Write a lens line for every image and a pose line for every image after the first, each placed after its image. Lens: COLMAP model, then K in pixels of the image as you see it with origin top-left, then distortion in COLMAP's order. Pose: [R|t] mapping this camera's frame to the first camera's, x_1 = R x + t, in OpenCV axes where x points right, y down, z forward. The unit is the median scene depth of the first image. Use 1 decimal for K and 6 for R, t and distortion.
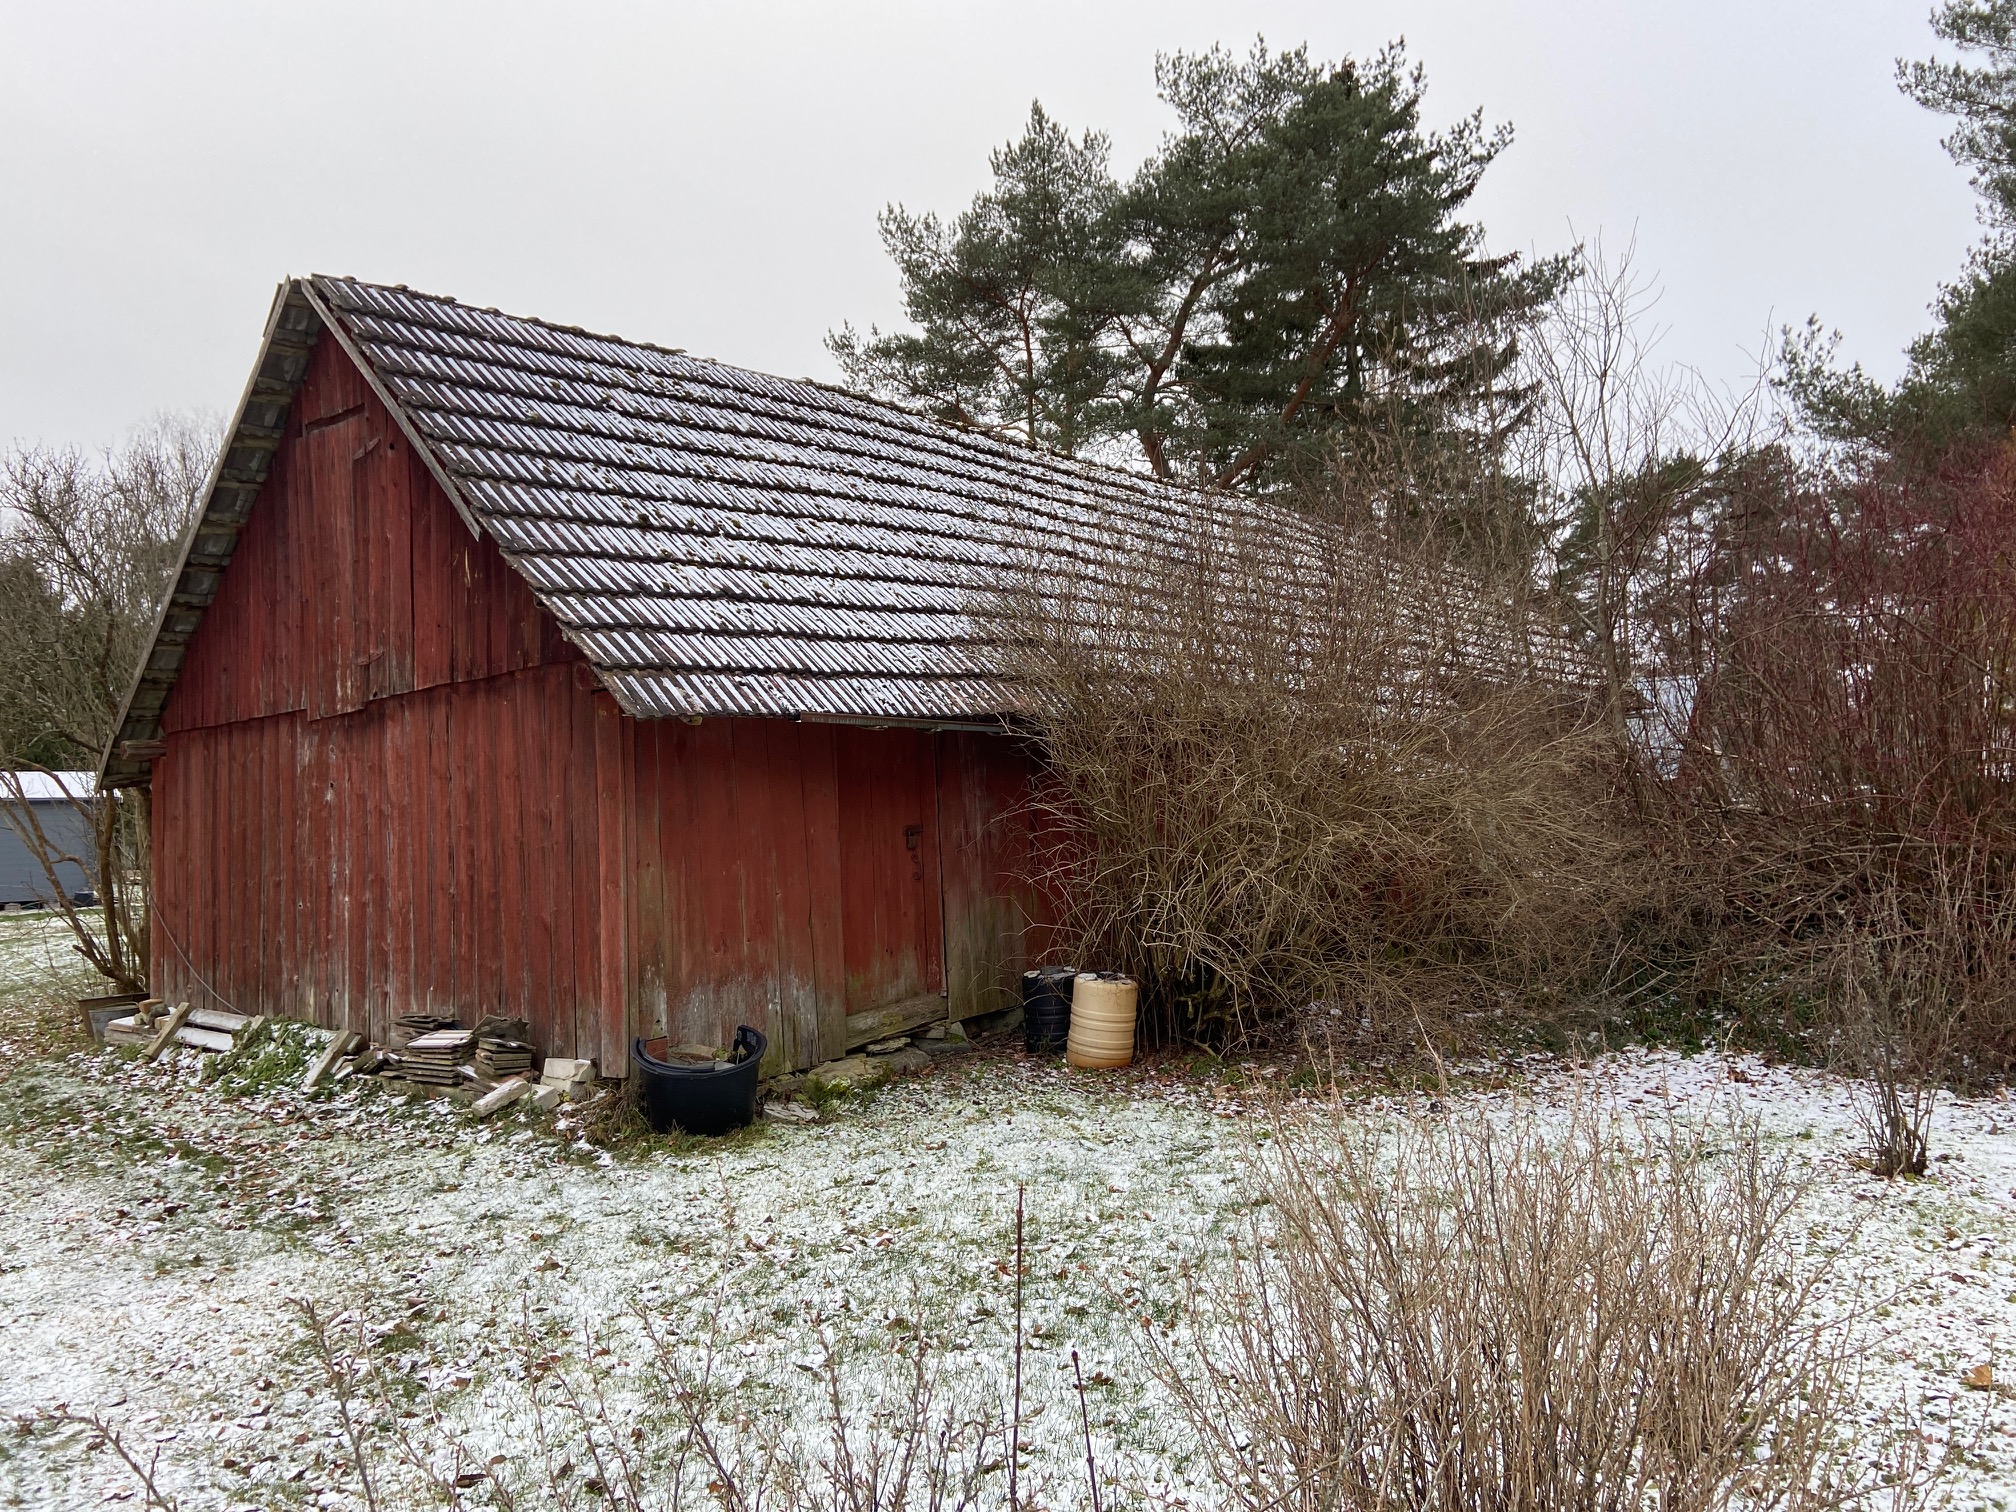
lens RADIAL K [[1493.8, 0, 1008.0], [0, 1493.8, 756.0], [0, 0, 1]] dist [0.136131, -0.178491]
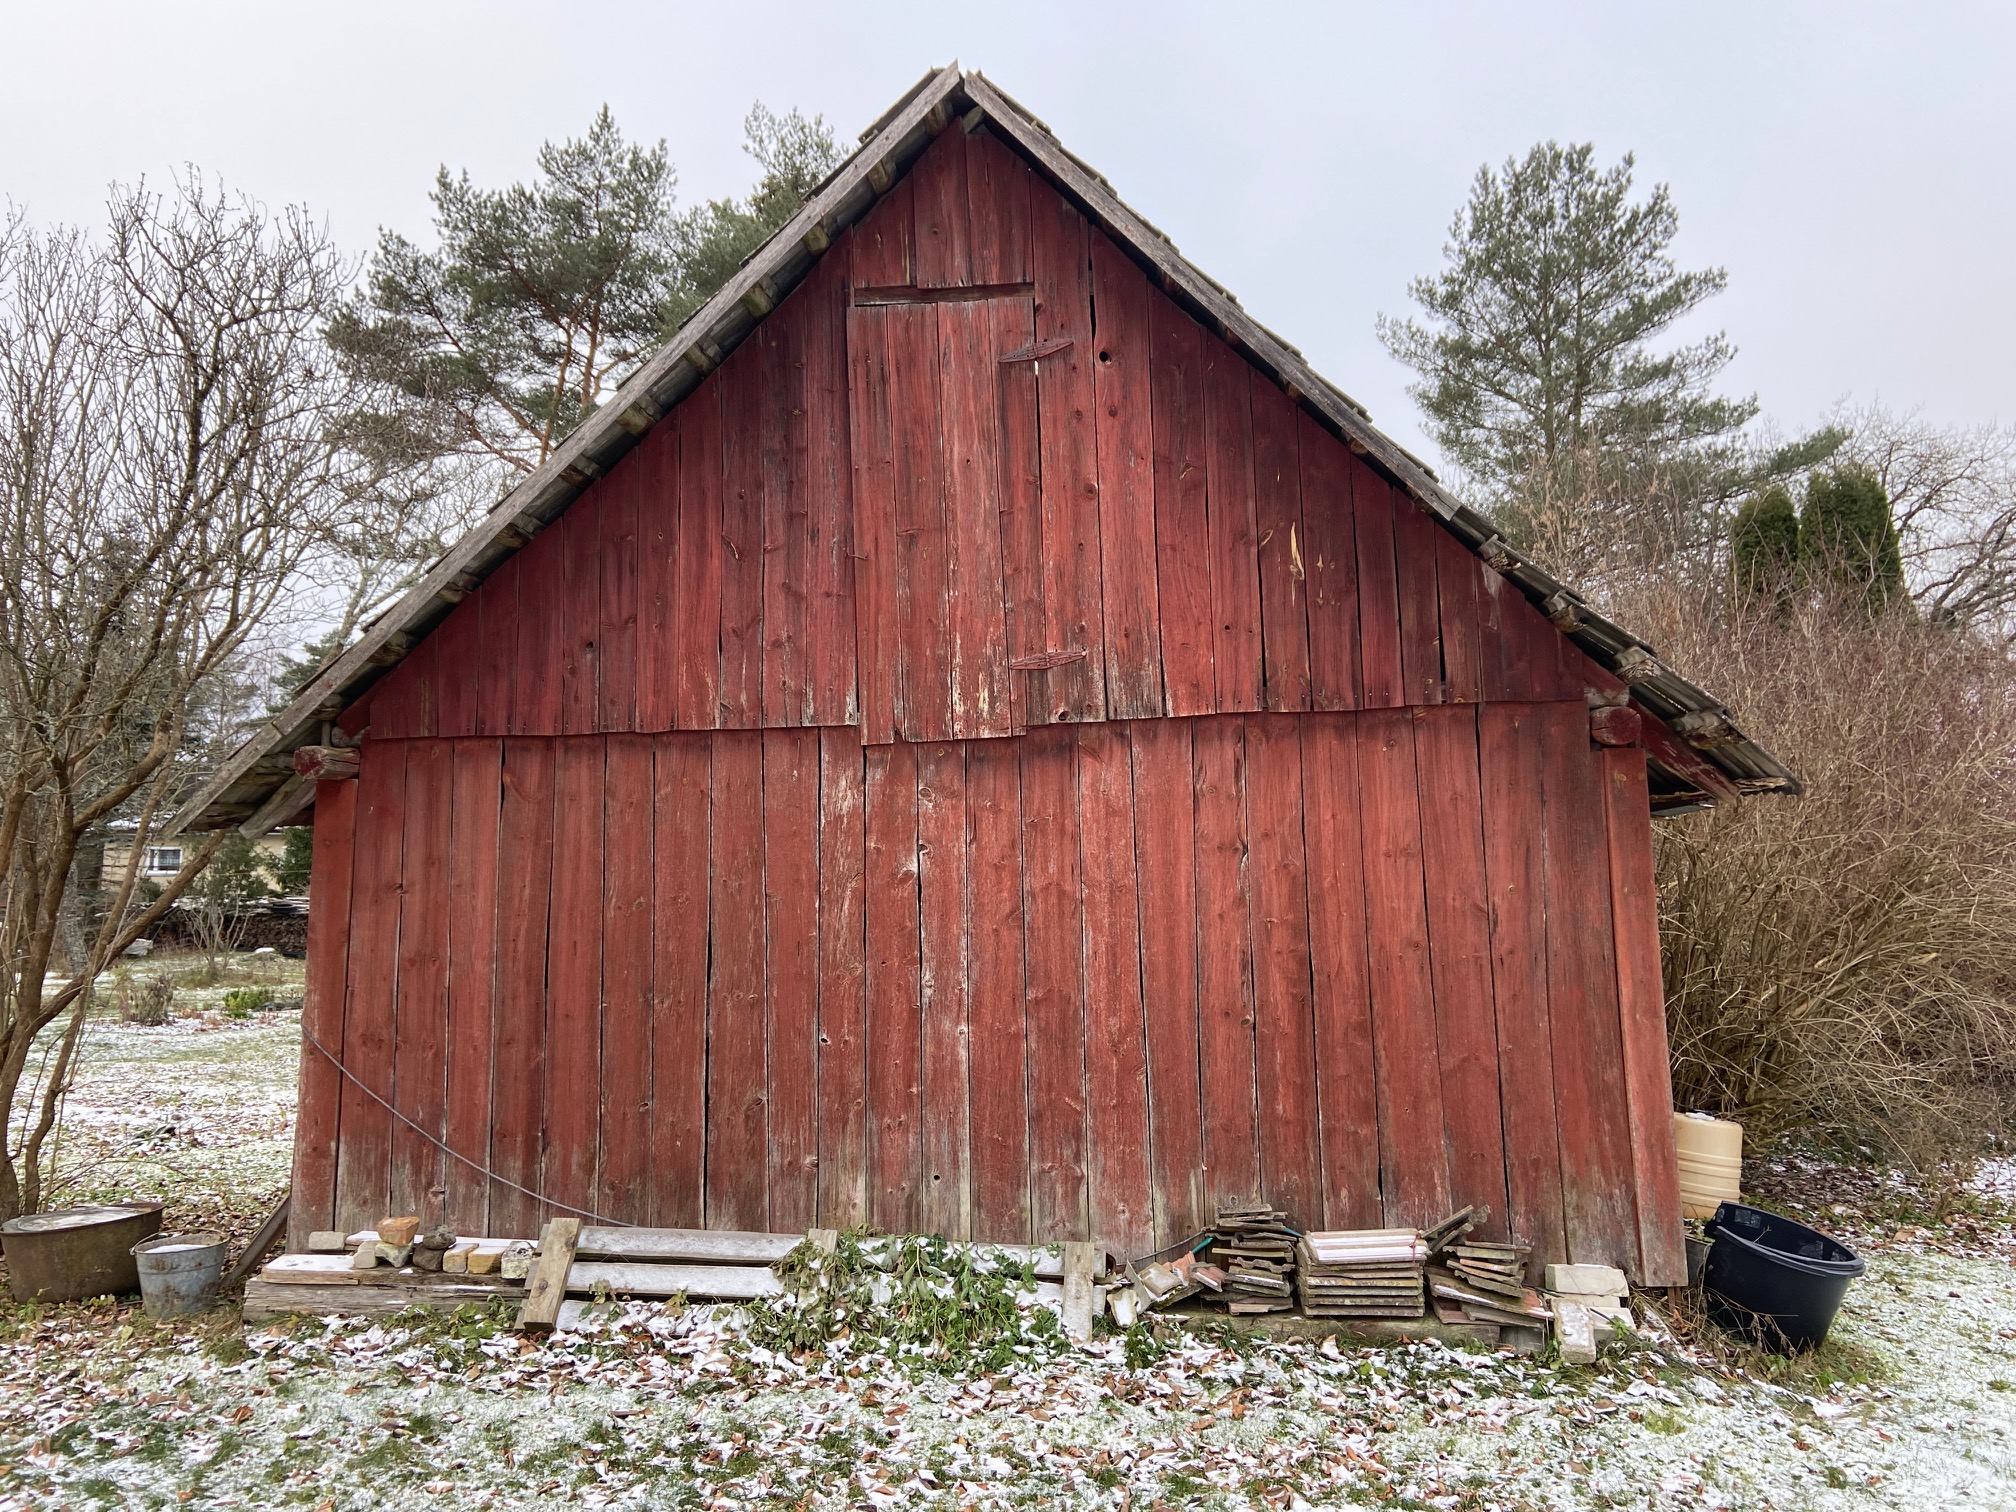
lens RADIAL K [[1493.8, 0, 1008.0], [0, 1493.8, 756.0], [0, 0, 1]] dist [0.136131, -0.178491]
pose [[0.826924, 0.088739, 0.555268, -0.774173], [-0.049445, 0.995119, -0.085399, 0.032871], [-0.560136, 0.043163, 0.827275, 0.462860]]
